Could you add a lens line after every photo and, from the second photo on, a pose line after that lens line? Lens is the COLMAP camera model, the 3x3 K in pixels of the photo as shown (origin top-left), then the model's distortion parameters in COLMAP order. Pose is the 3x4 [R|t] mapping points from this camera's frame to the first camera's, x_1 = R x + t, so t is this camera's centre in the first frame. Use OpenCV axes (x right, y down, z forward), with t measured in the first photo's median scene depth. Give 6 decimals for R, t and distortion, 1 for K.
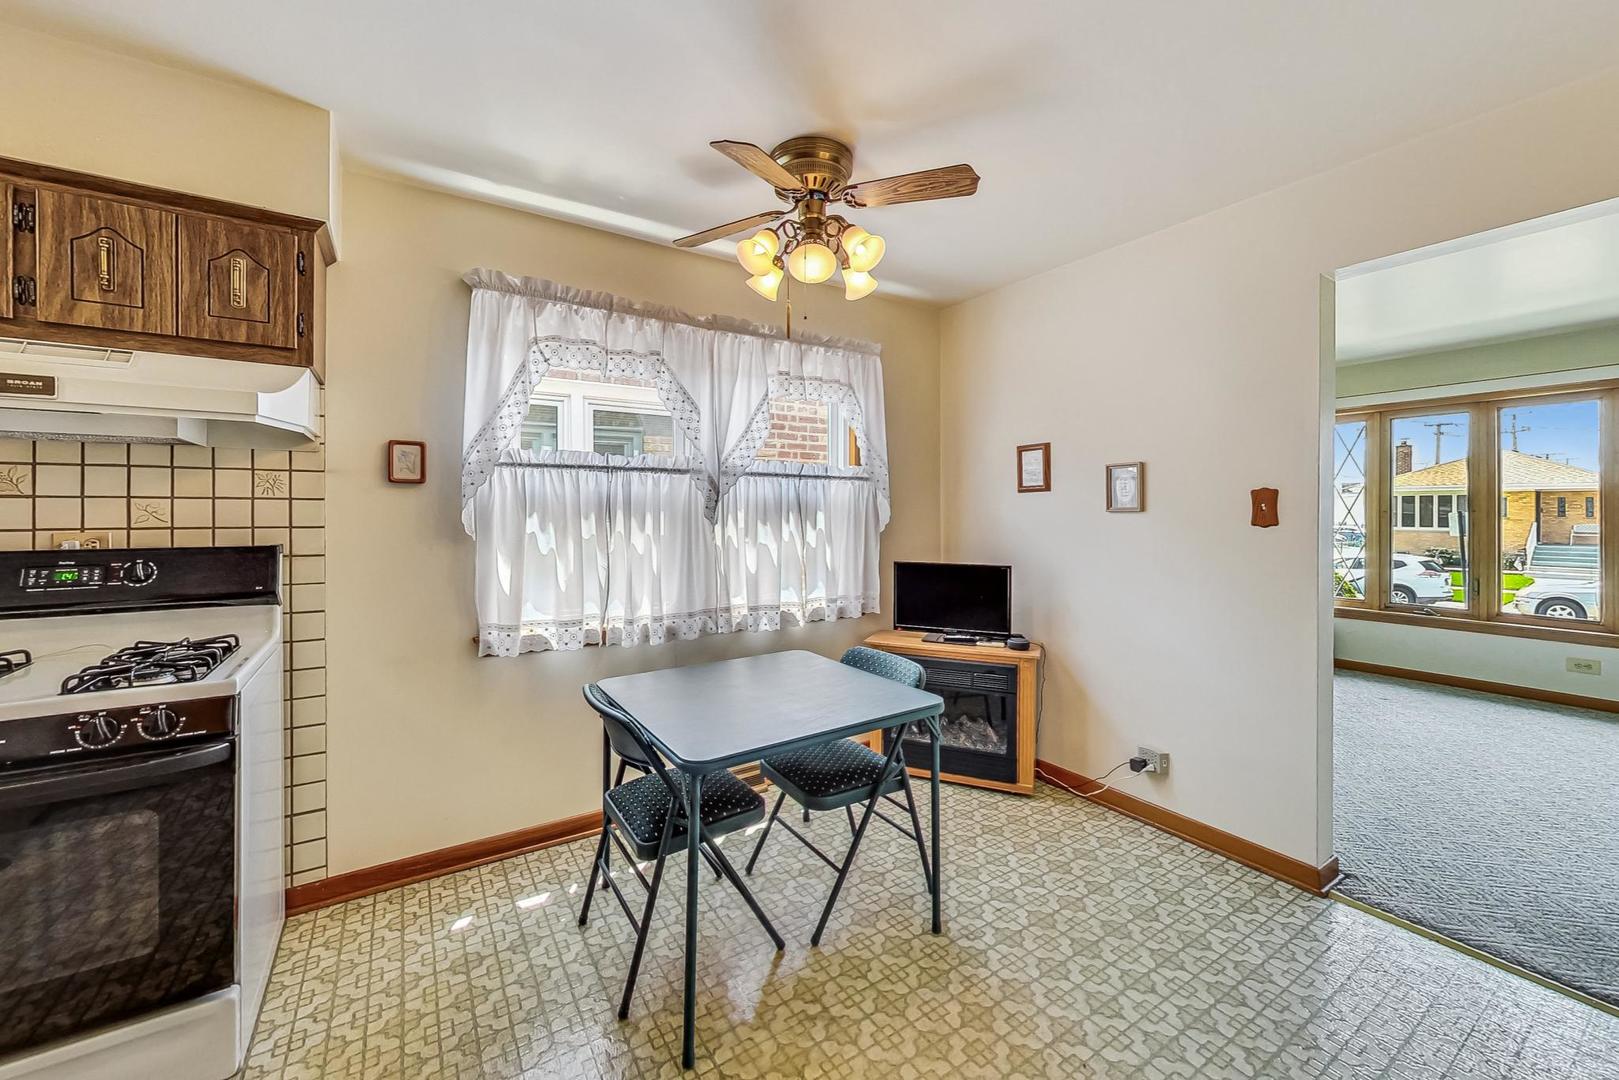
lens RADIAL K [[630.3, 0, 805.8], [0, 630.3, 512.2], [0, 0, 1]] dist [-0.010890, 0.001389]
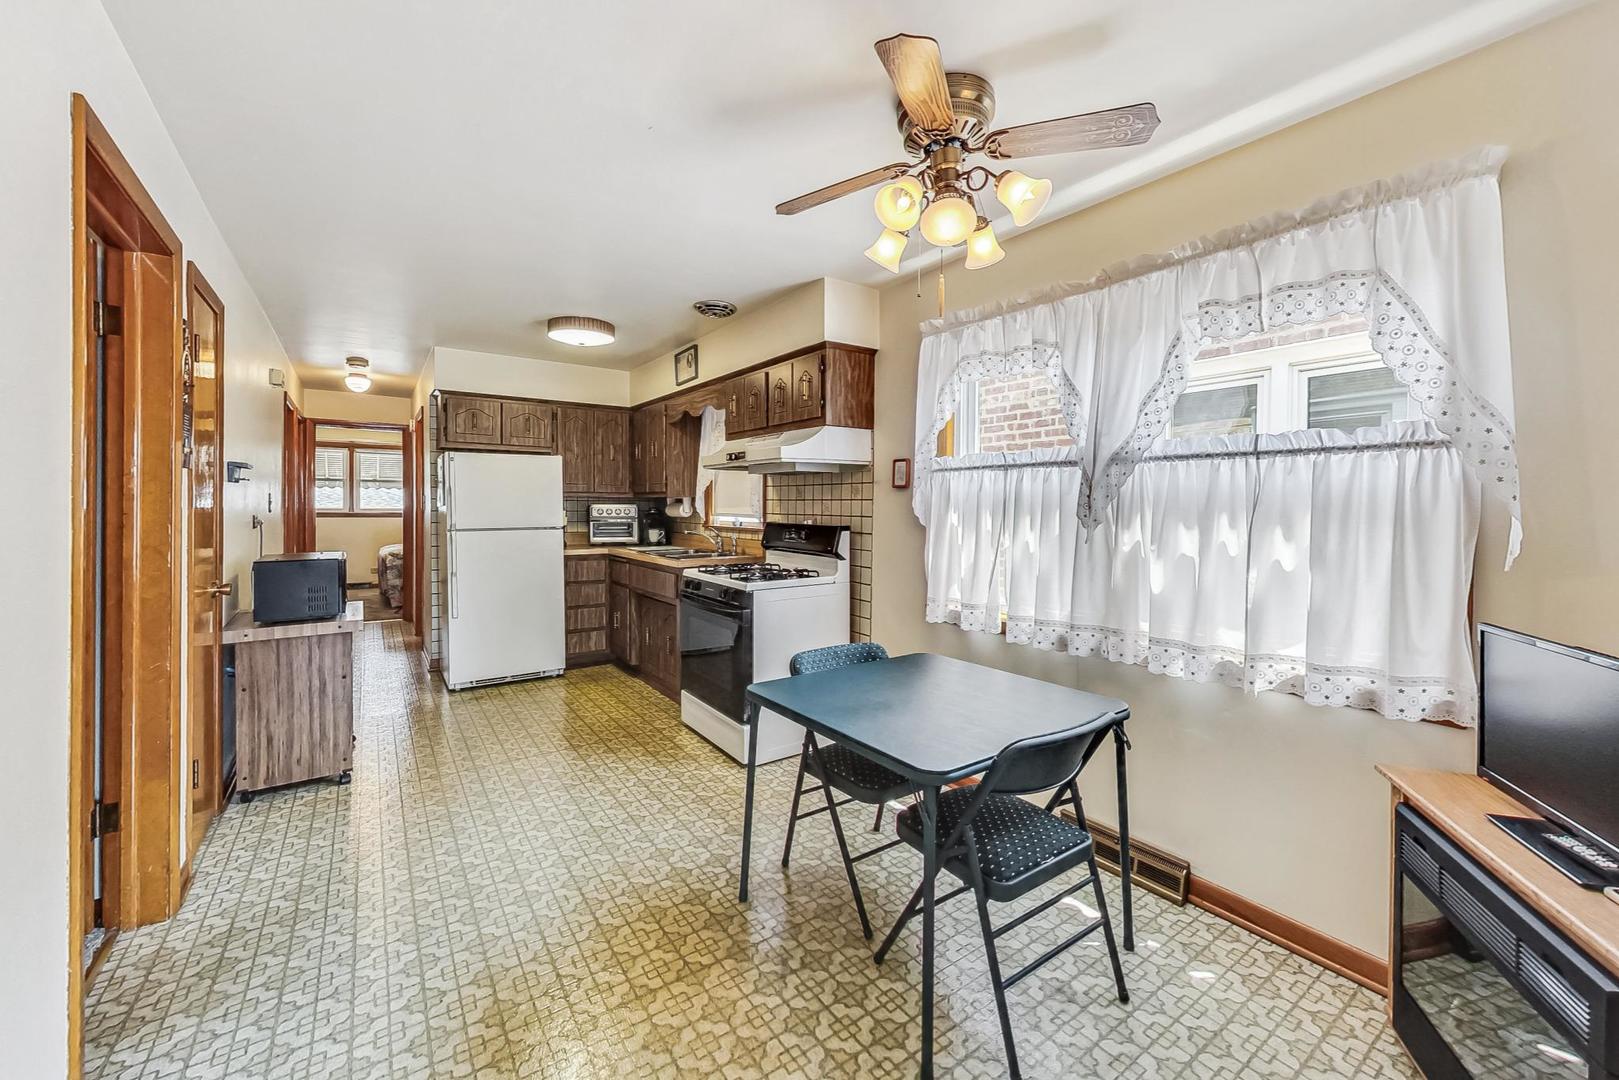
lens RADIAL K [[630.3, 0, 818.3], [0, 630.3, 520.3], [0, 0, 1]] dist [-0.010890, 0.001389]
pose [[0.042828, 0.022268, -0.998834, 0.916503], [-0.008174, 0.999726, 0.021938, -0.002069], [0.999049, 0.007225, 0.042999, 0.833371]]
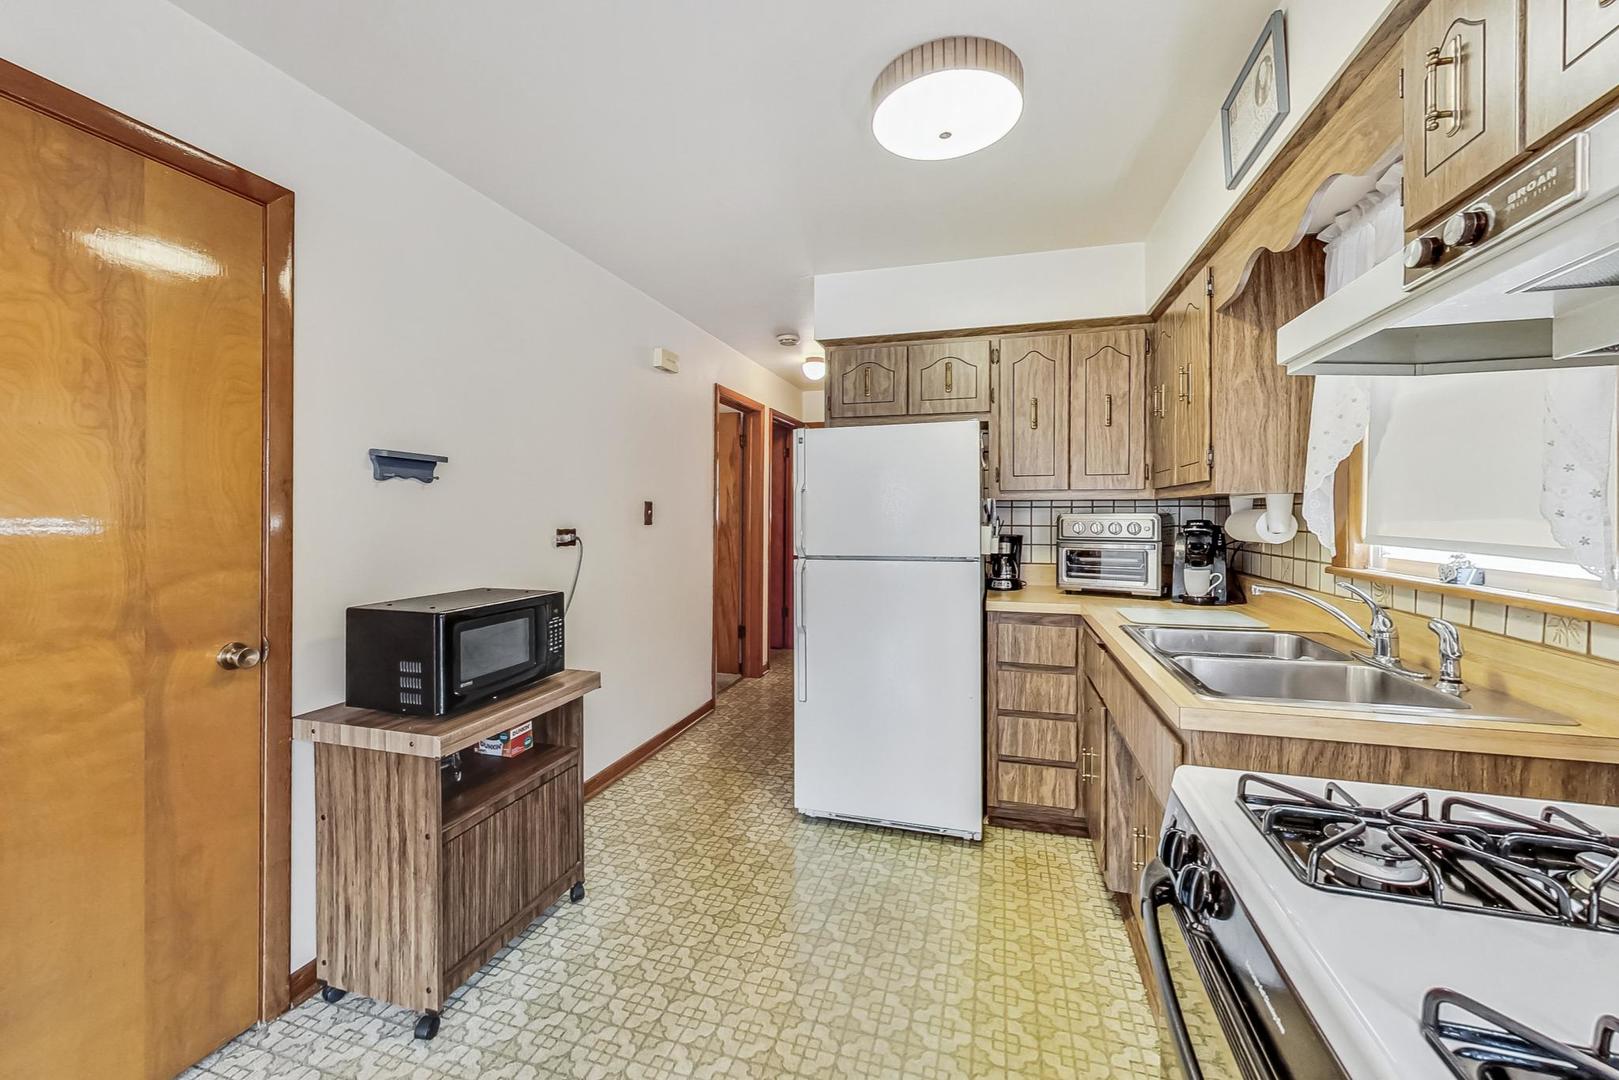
lens RADIAL K [[630.3, 0, 809.9], [0, 630.3, 519.9], [0, 0, 1]] dist [-0.010890, 0.001389]
pose [[-0.767976, 0.004175, -0.640466, -0.463290], [-0.002918, 0.999946, 0.010018, -0.001329], [0.640473, 0.009562, -0.767922, 0.698342]]
